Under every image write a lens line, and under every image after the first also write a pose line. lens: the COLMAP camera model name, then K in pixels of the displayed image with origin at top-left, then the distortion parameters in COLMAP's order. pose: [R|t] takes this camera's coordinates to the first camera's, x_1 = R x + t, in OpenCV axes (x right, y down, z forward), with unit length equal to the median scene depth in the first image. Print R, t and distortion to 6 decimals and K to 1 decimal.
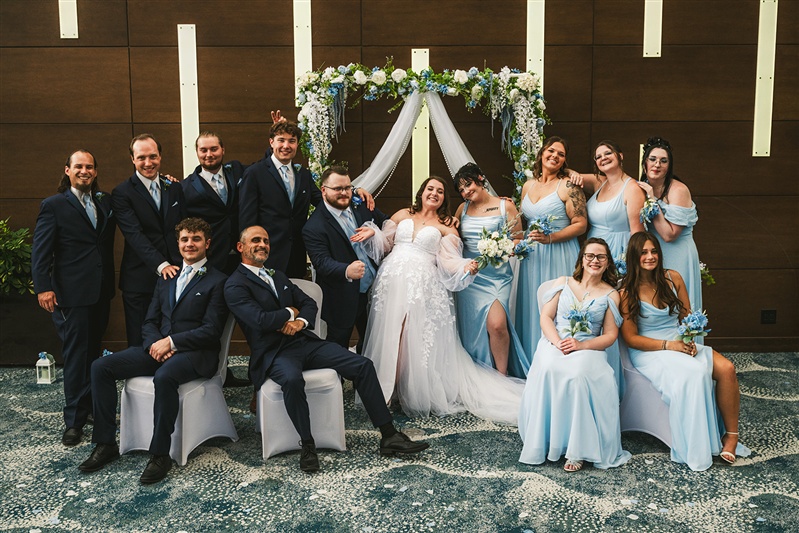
lens RADIAL K [[957.2, 0, 399.5], [0, 957.2, 266.5], [0, 0, 1]] dist [-0.009505, 0.004417]
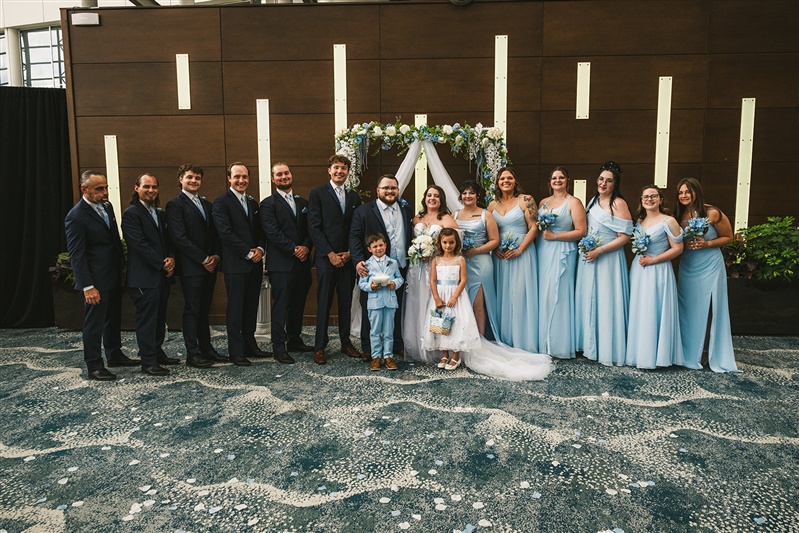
lens RADIAL K [[557.3, 0, 399.5], [0, 557.3, 266.5], [0, 0, 1]] dist [-0.003146, 0.007015]
pose [[0.999145, 0.007054, -0.040748, 0.032729], [-0.008648, 0.999199, -0.039076, 0.047327], [0.040440, 0.039395, 0.998405, 0.207760]]
